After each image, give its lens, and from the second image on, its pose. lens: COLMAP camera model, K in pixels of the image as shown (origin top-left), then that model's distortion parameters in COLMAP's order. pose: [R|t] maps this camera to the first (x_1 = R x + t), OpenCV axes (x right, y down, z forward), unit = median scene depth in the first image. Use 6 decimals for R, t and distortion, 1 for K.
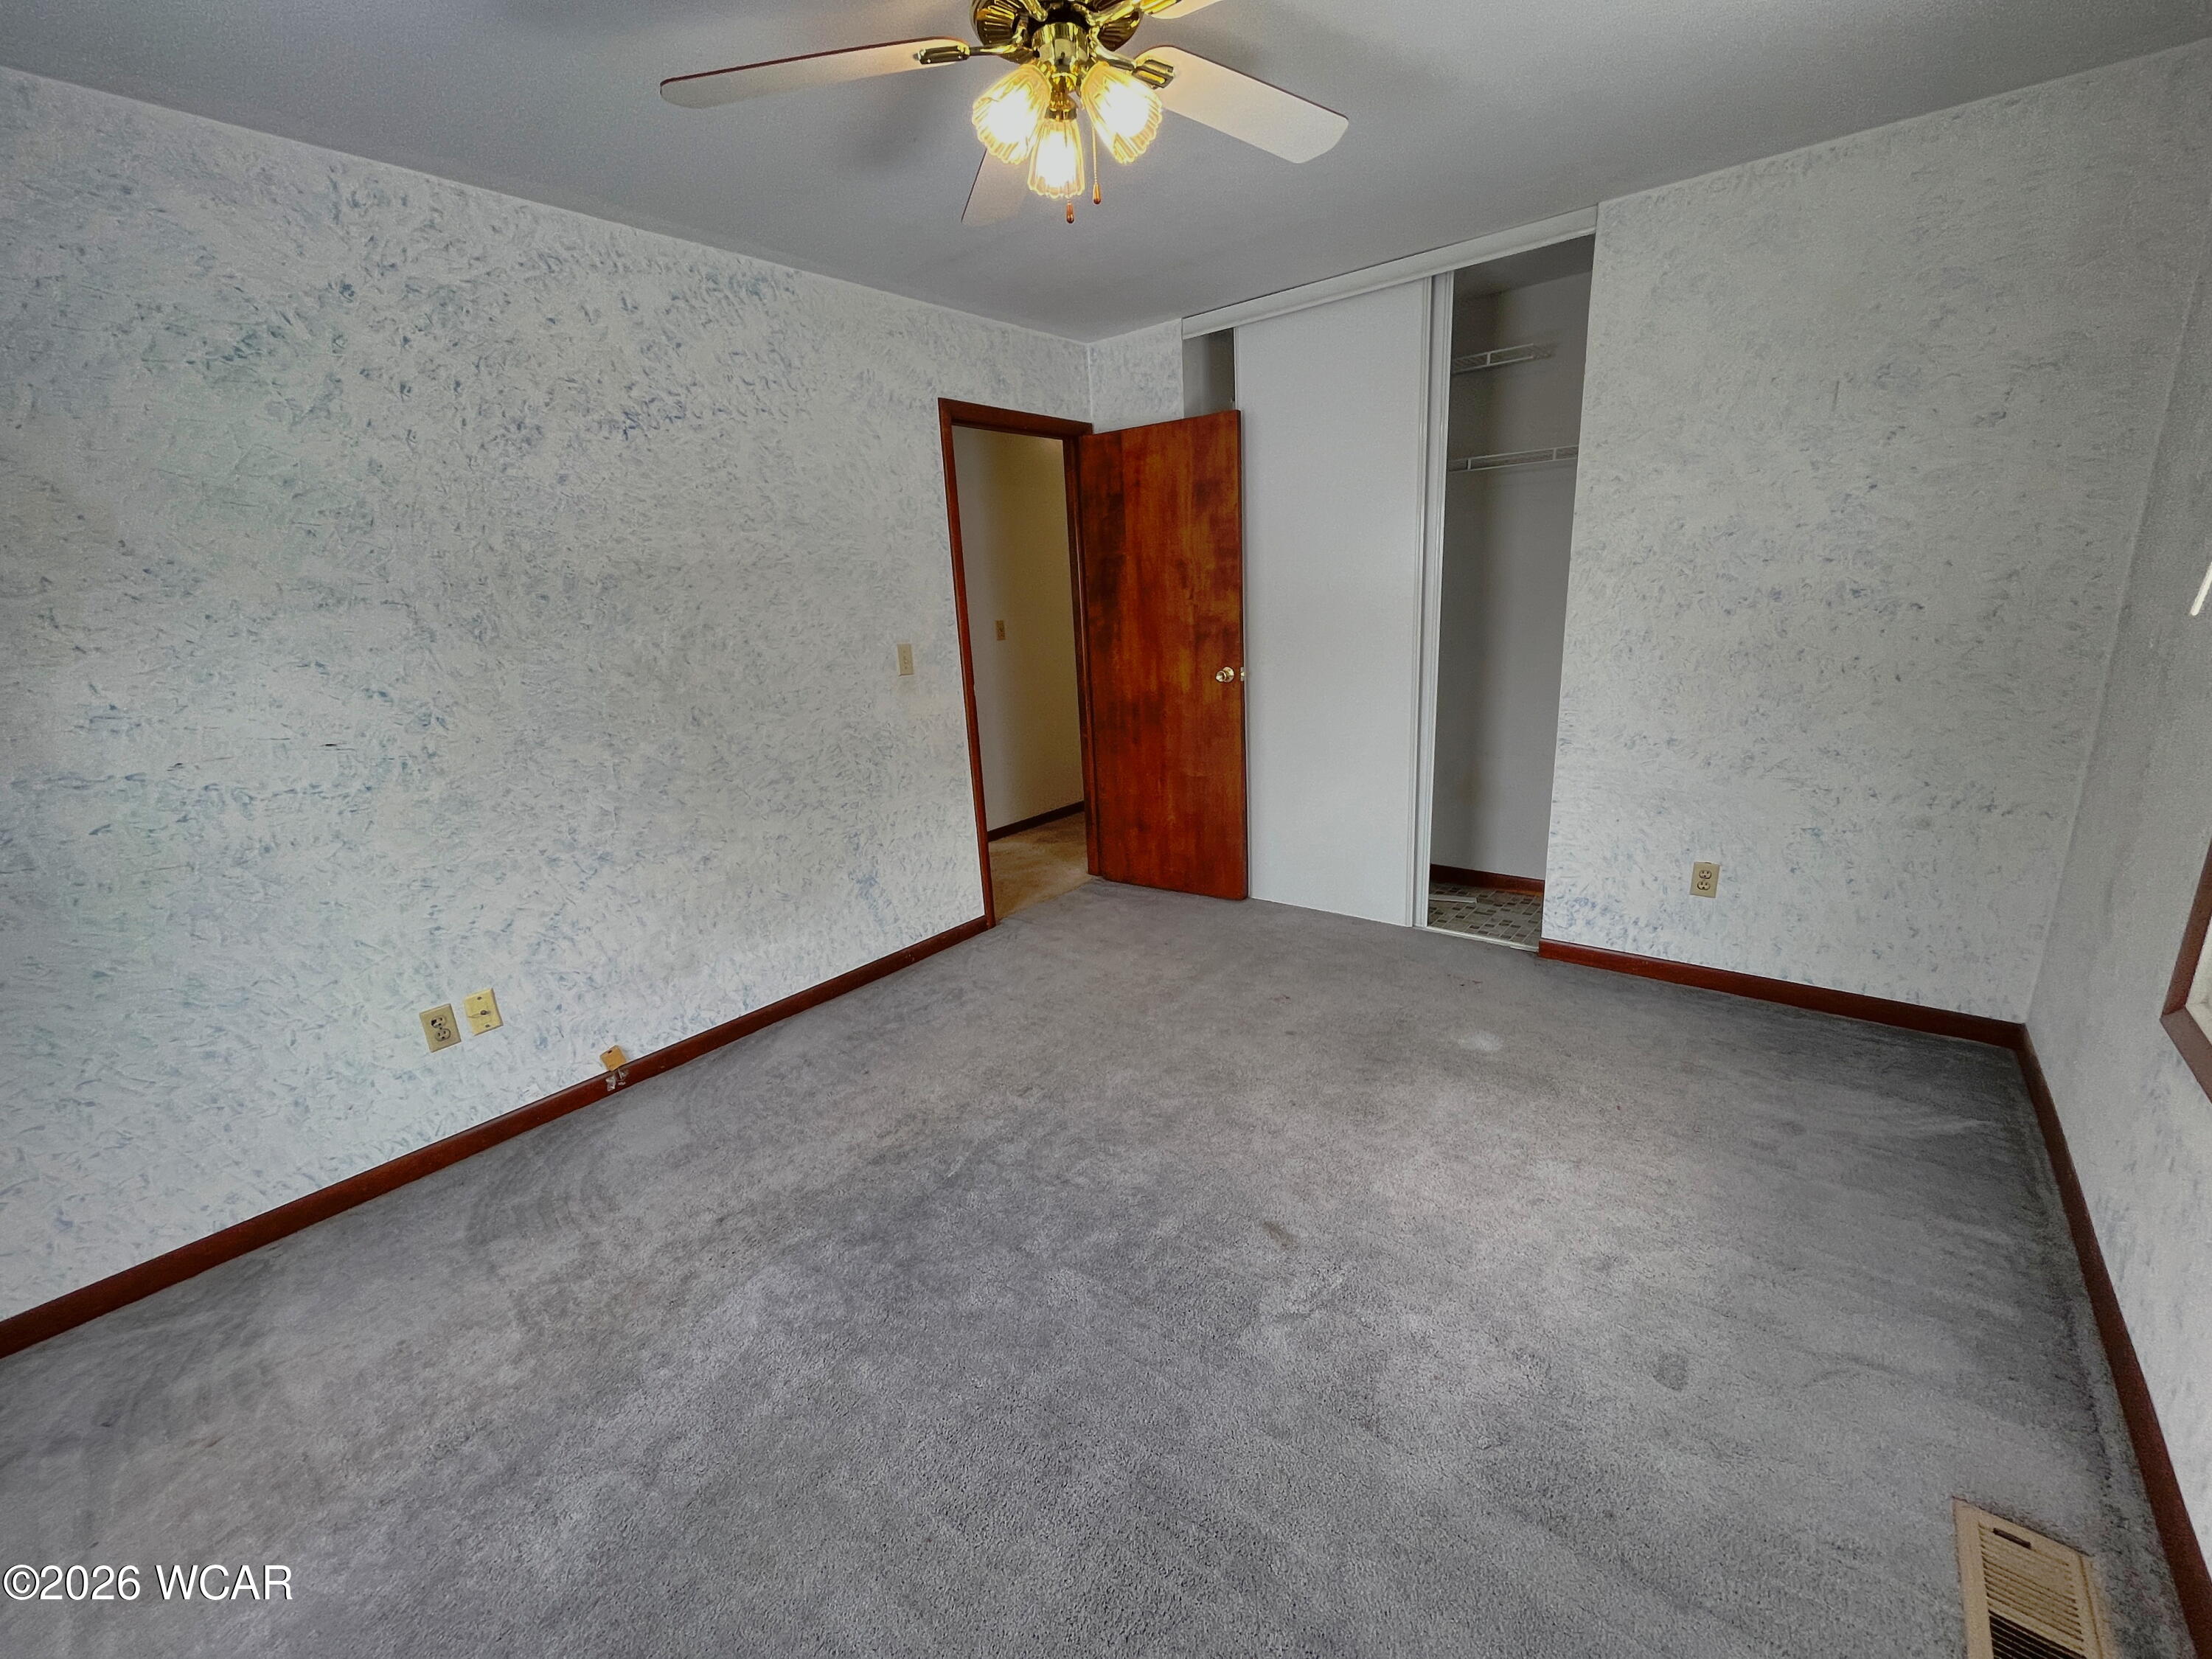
lens RADIAL K [[888.4, 0, 1102.3], [0, 888.4, 842.8], [0, 0, 1]] dist [-0.015555, 0.000375]
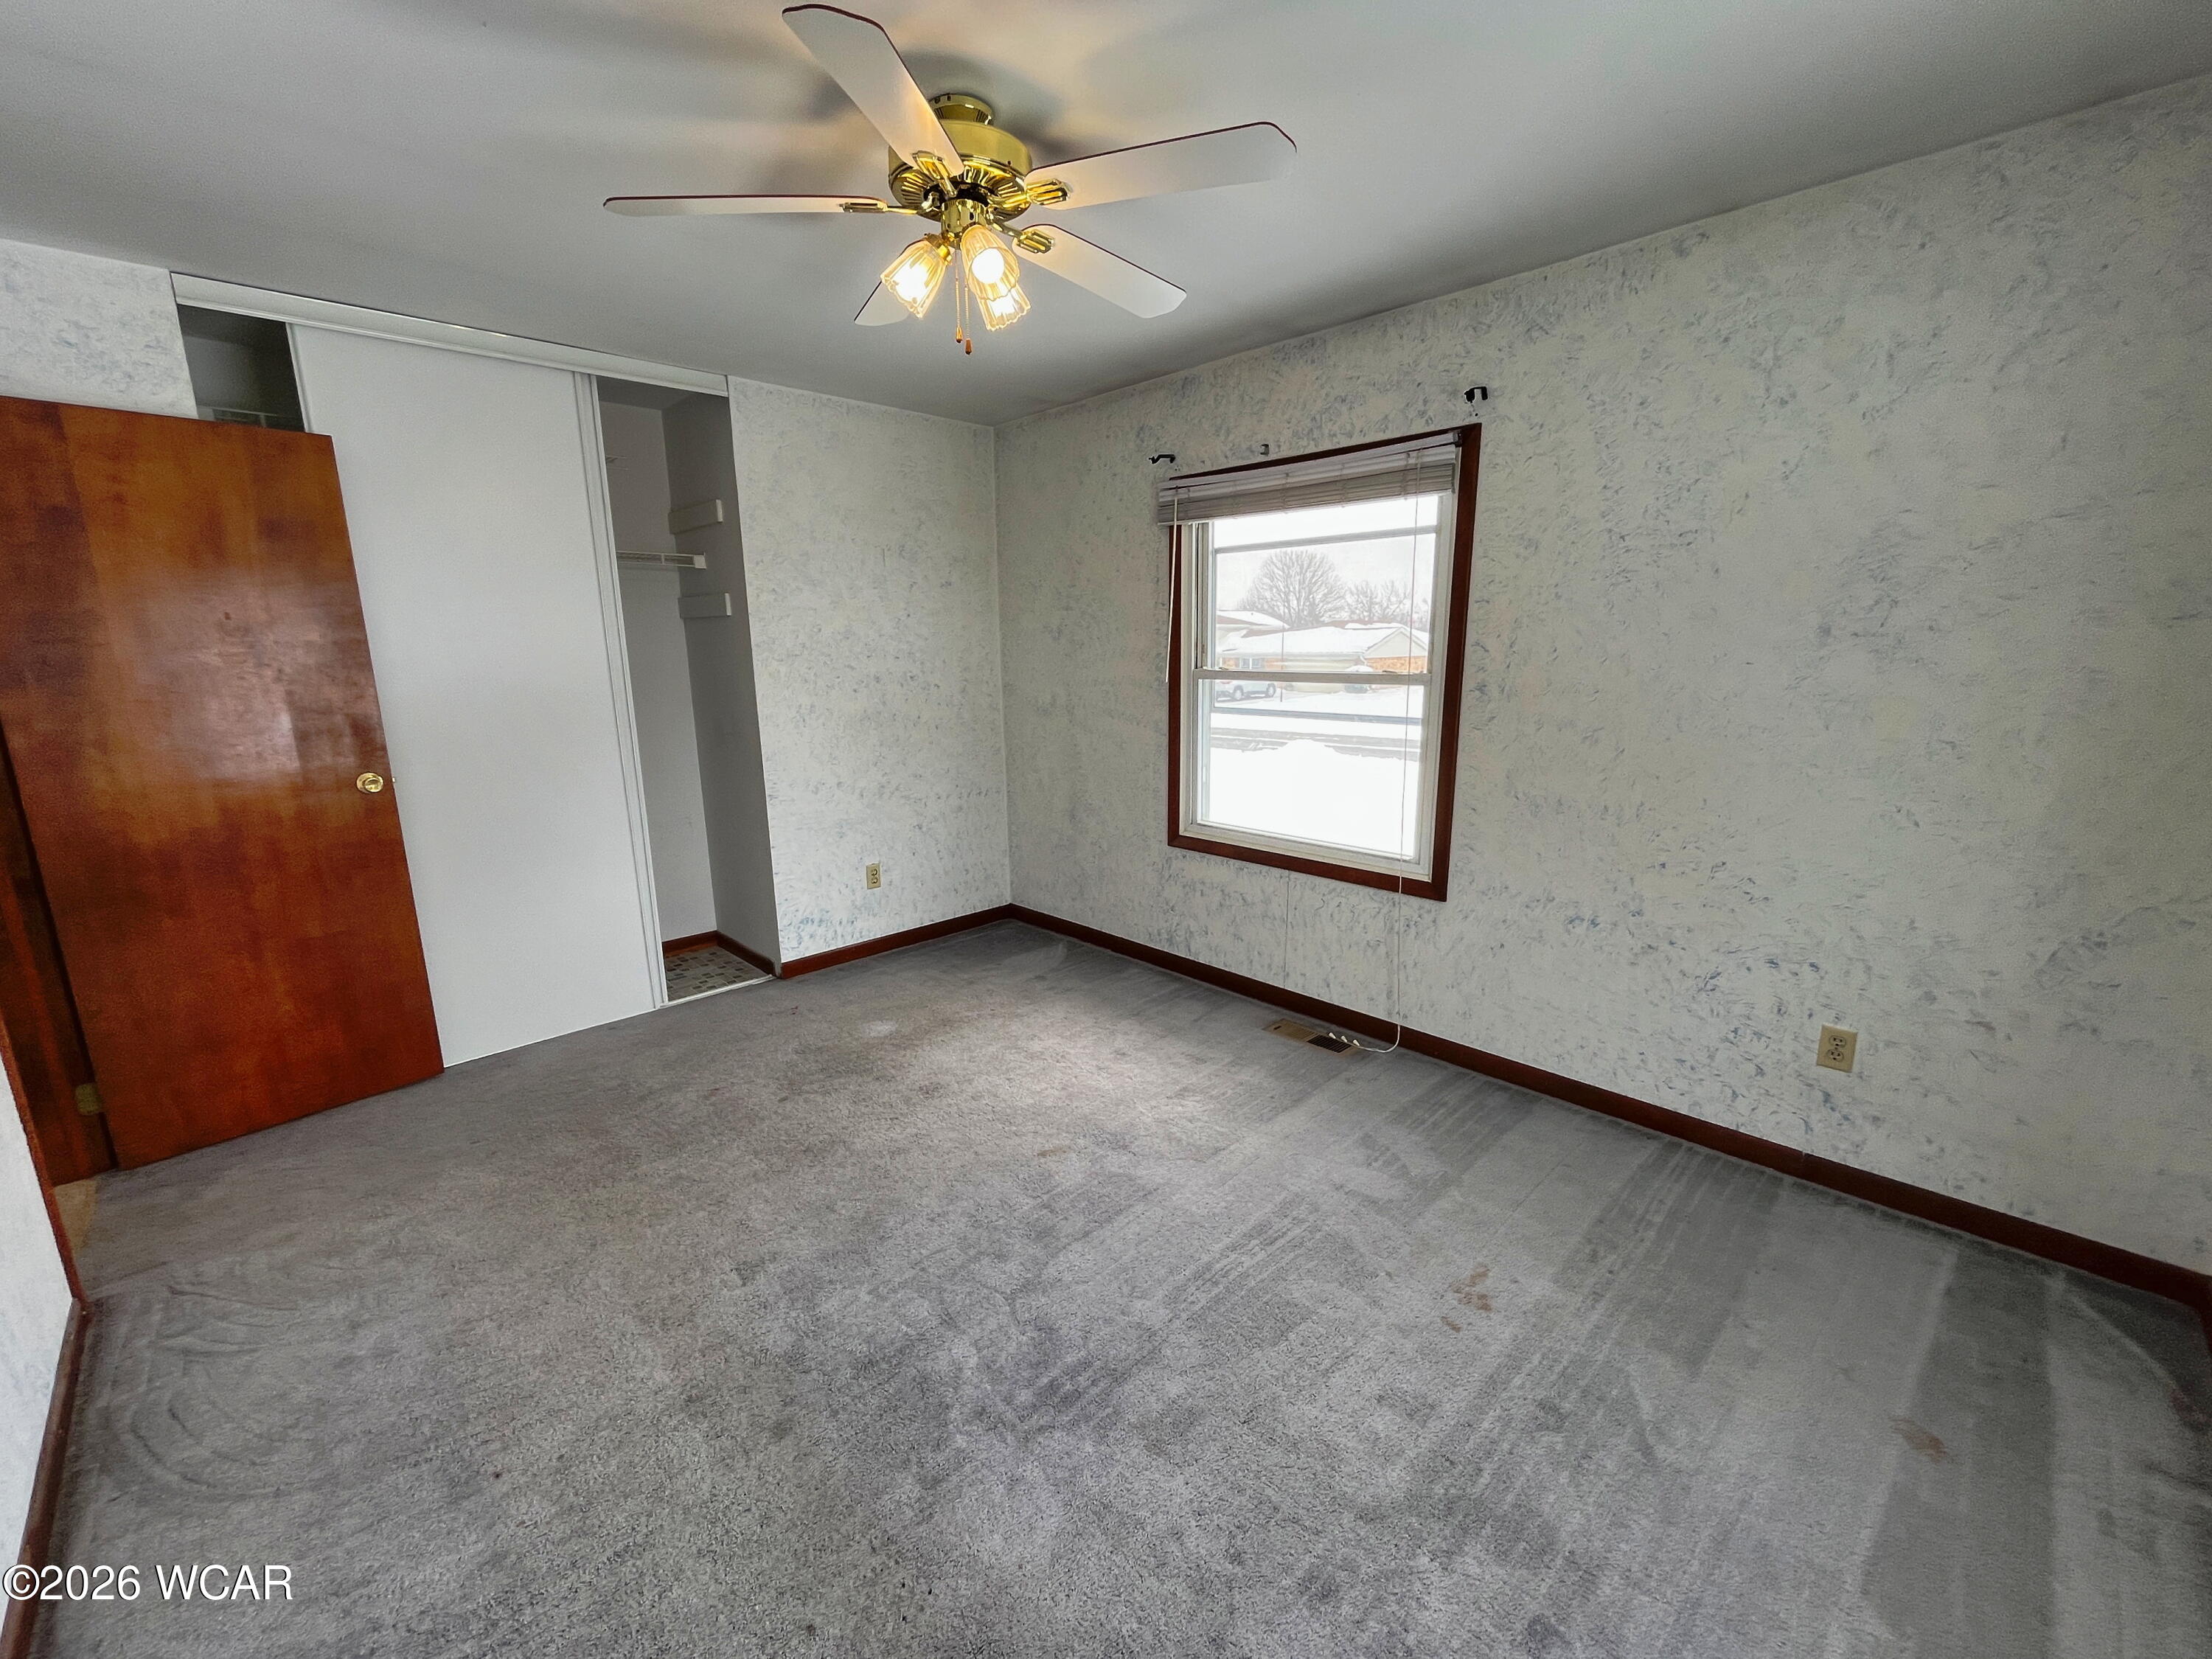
lens RADIAL K [[888.4, 0, 1102.3], [0, 888.4, 842.8], [0, 0, 1]] dist [-0.015555, 0.000375]
pose [[0.118048, -0.162876, 0.979559, -0.668555], [0.272138, 0.953996, 0.125829, -0.089551], [-0.954990, 0.251722, 0.156942, 0.414854]]
